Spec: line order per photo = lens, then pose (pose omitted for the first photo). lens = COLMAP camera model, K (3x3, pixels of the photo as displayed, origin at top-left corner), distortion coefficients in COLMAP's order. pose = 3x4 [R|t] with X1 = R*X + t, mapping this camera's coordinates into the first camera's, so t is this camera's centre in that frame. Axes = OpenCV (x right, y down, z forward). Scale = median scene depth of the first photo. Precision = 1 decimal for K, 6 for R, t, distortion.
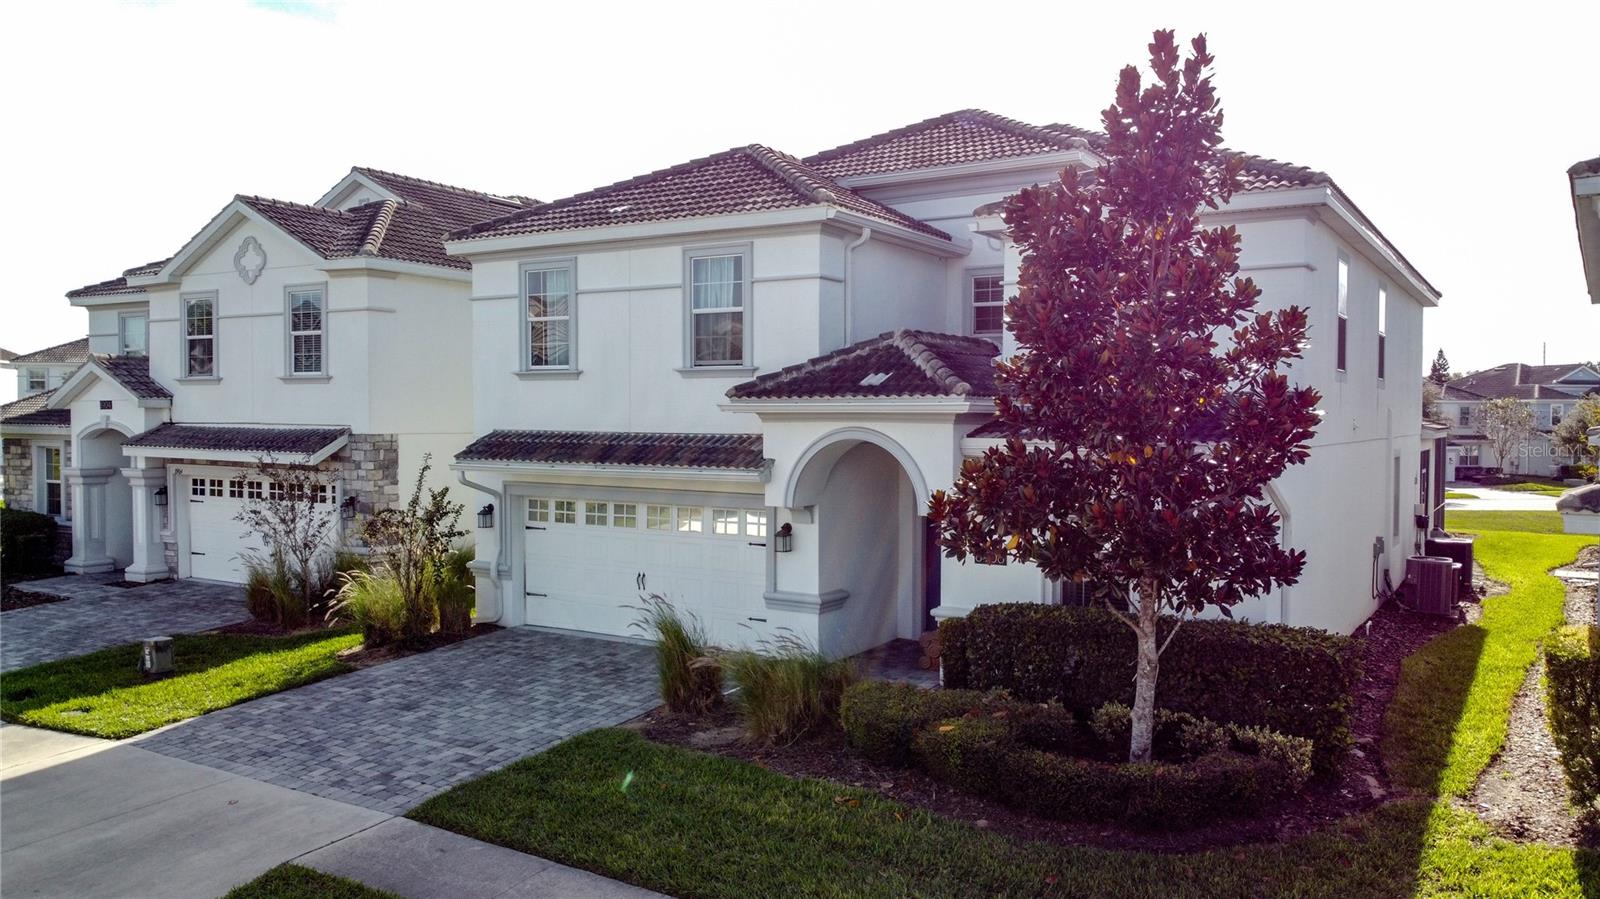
lens RADIAL K [[1208.8, 0, 800.4], [0, 1208.8, 454.3], [0, 0, 1]] dist [0.008710, -0.021746]
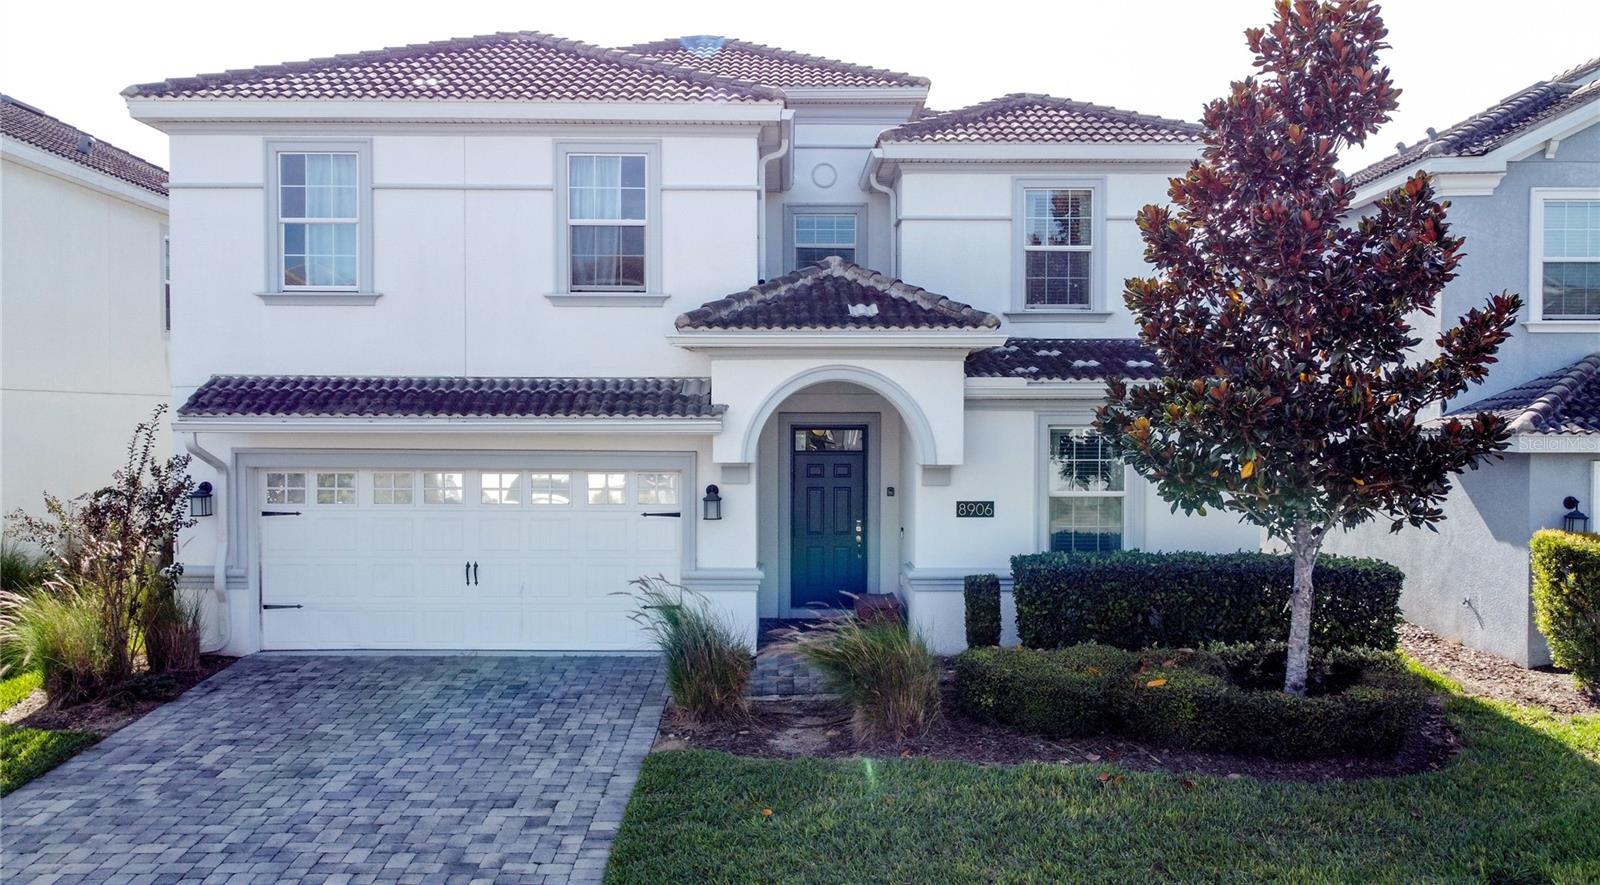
lens RADIAL K [[1244.1, 0, 798.8], [0, 1244.1, 442.6], [0, 0, 1]] dist [0.001643, -0.000499]
pose [[0.842645, -0.014100, 0.538285, -0.434803], [0.018421, 0.999827, -0.002648, 0.032679], [-0.538154, 0.012147, 0.842759, 0.260676]]
